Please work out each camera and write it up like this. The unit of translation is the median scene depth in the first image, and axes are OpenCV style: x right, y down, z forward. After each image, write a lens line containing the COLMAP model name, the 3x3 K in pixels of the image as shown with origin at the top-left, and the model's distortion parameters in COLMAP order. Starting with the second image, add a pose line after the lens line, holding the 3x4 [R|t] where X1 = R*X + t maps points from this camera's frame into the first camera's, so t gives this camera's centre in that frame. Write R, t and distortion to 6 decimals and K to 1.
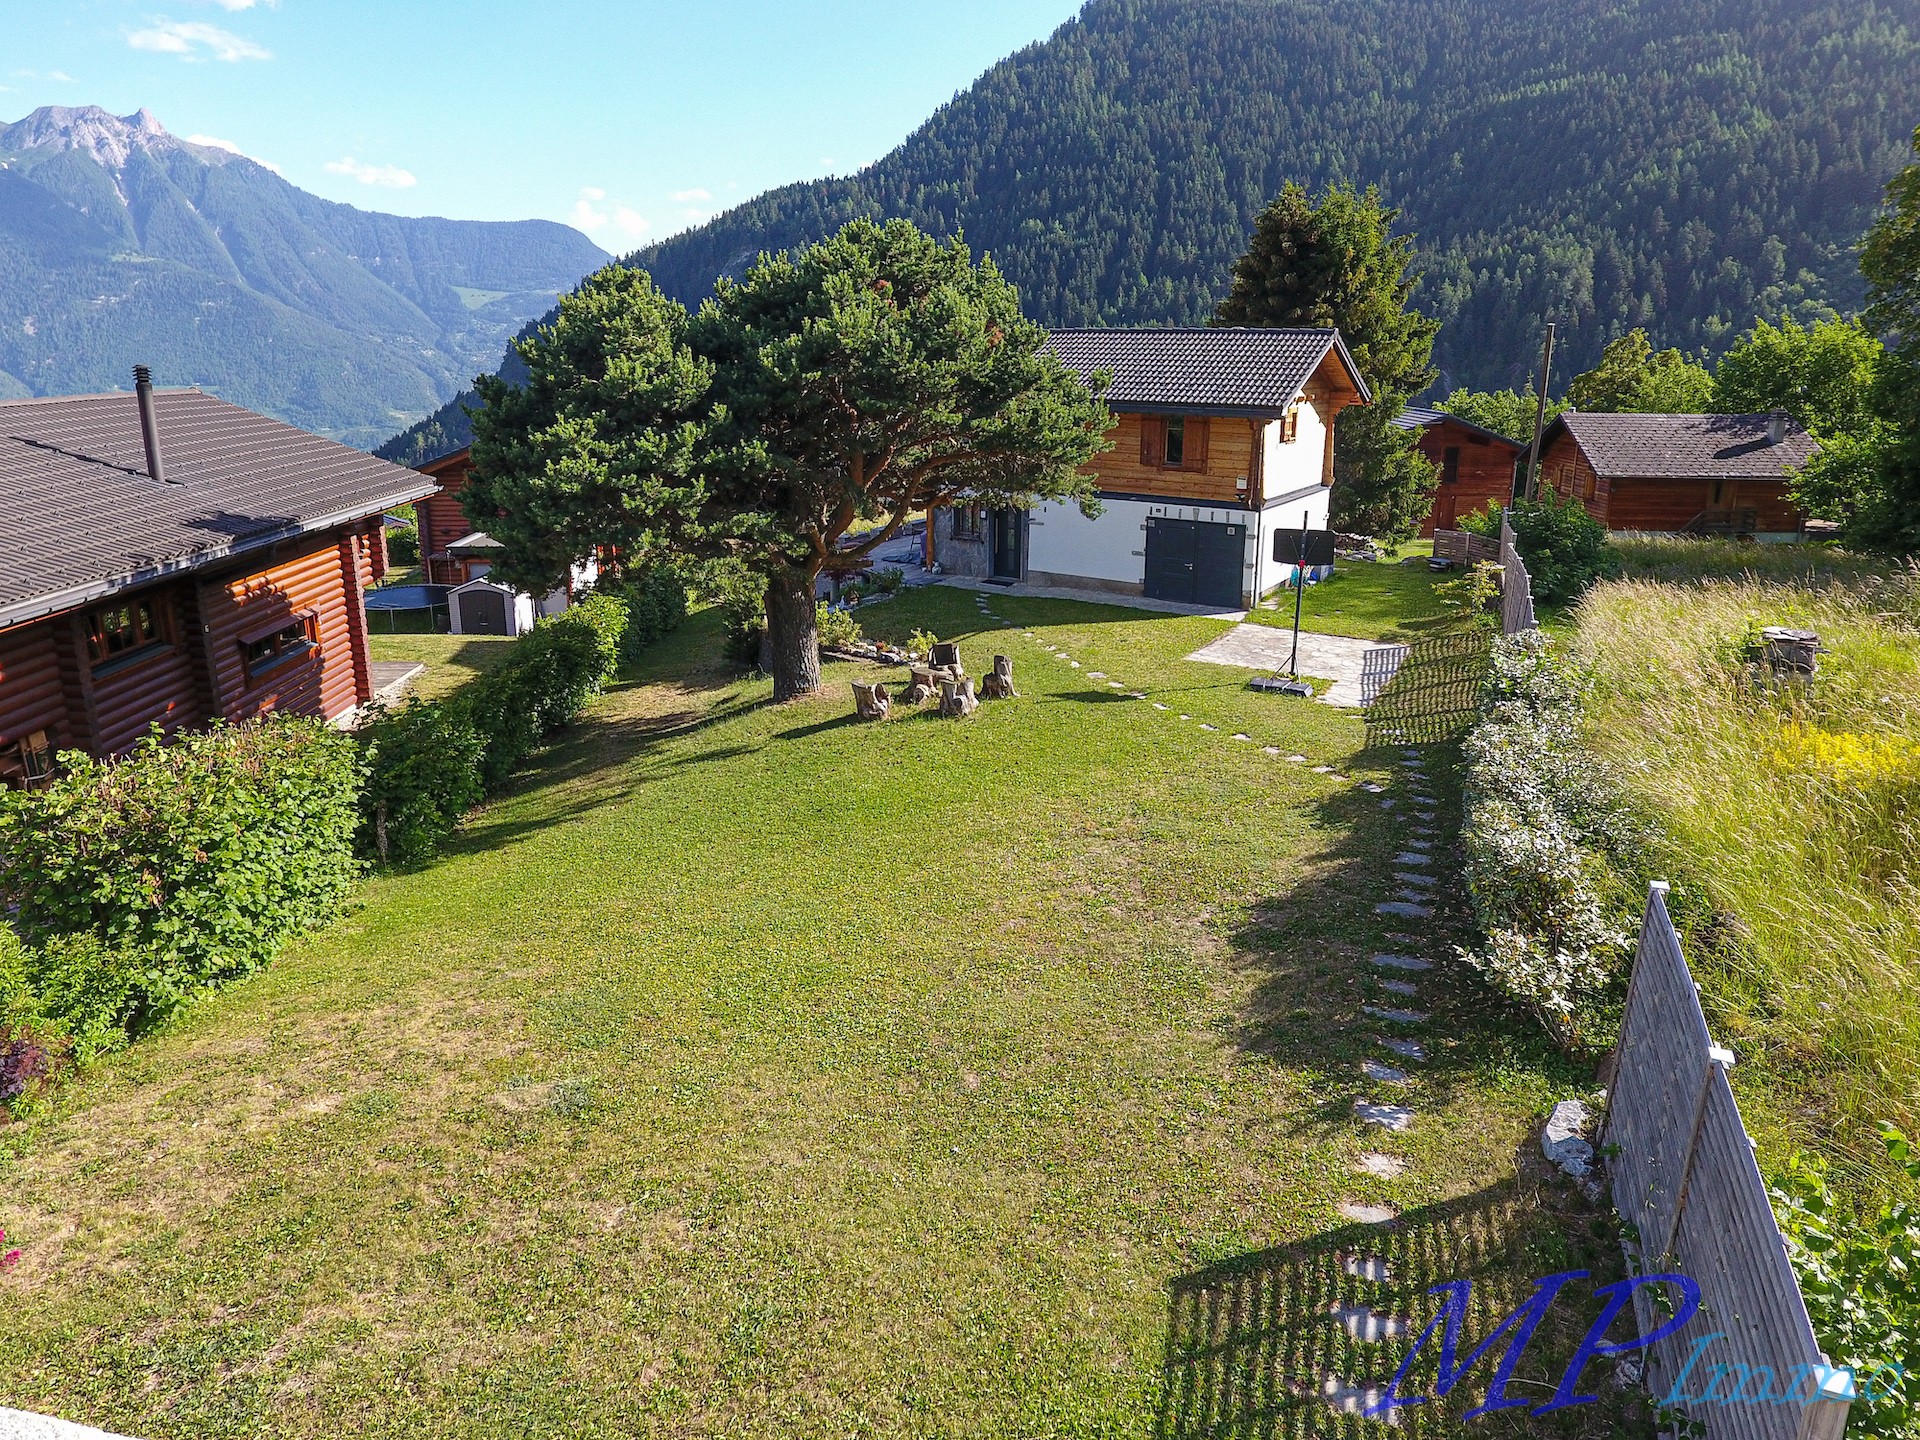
lens RADIAL K [[1119.3, 0, 960.0], [0, 1119.3, 720.0], [0, 0, 1]] dist [0.006823, 0.000376]
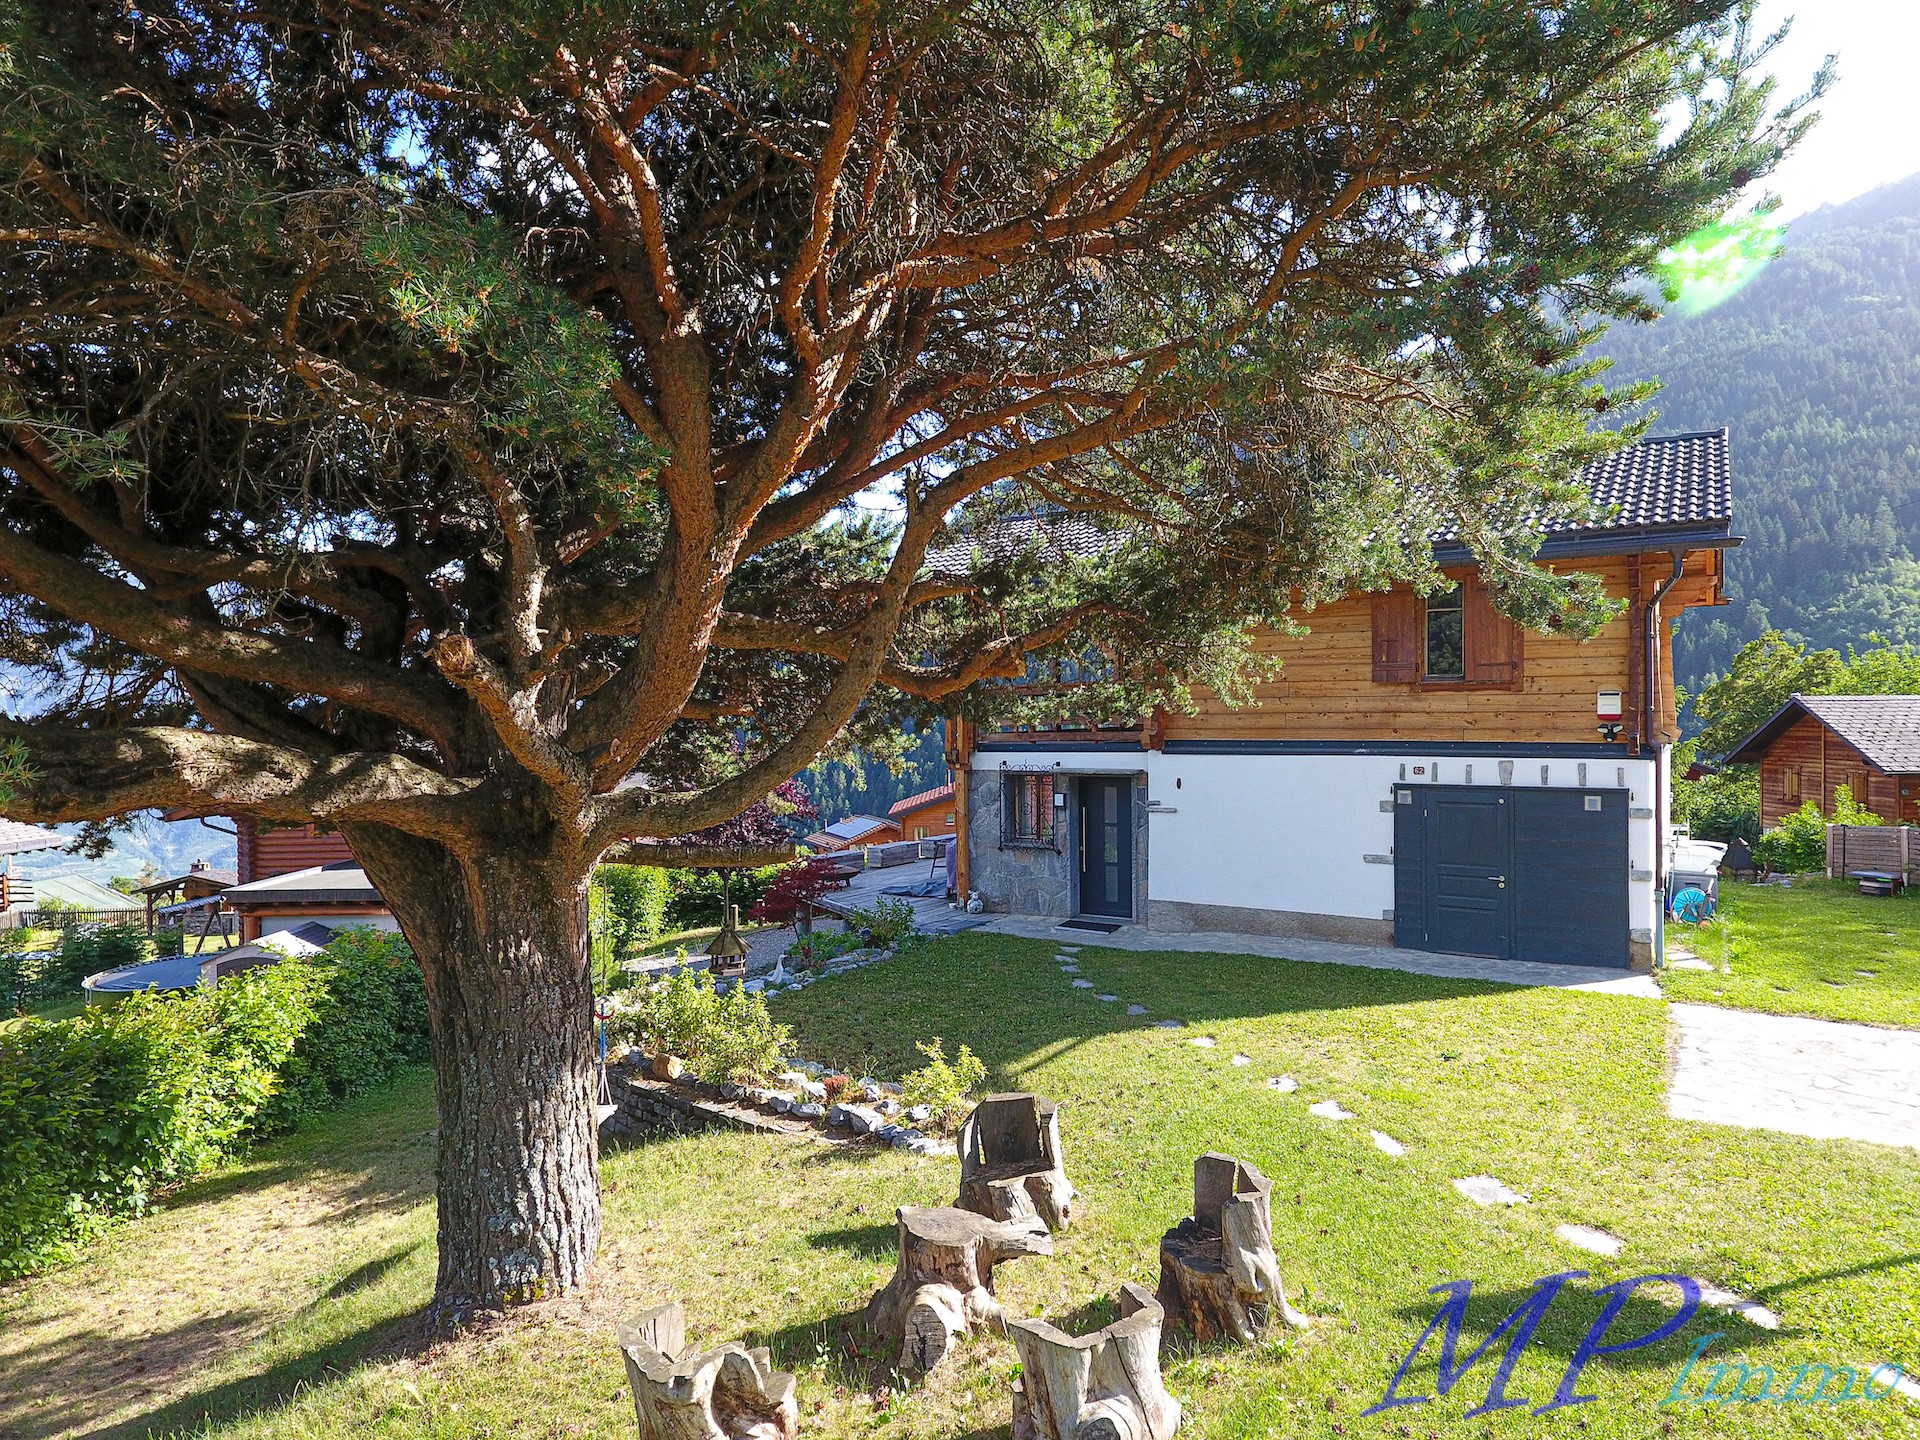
lens RADIAL K [[1119.3, 0, 960.0], [0, 1119.3, 720.0], [0, 0, 1]] dist [0.006823, 0.000376]
pose [[0.999400, -0.022752, -0.026122, -0.013516], [0.013400, 0.949272, -0.314171, -0.054533], [0.031945, 0.313632, 0.949007, 0.512874]]
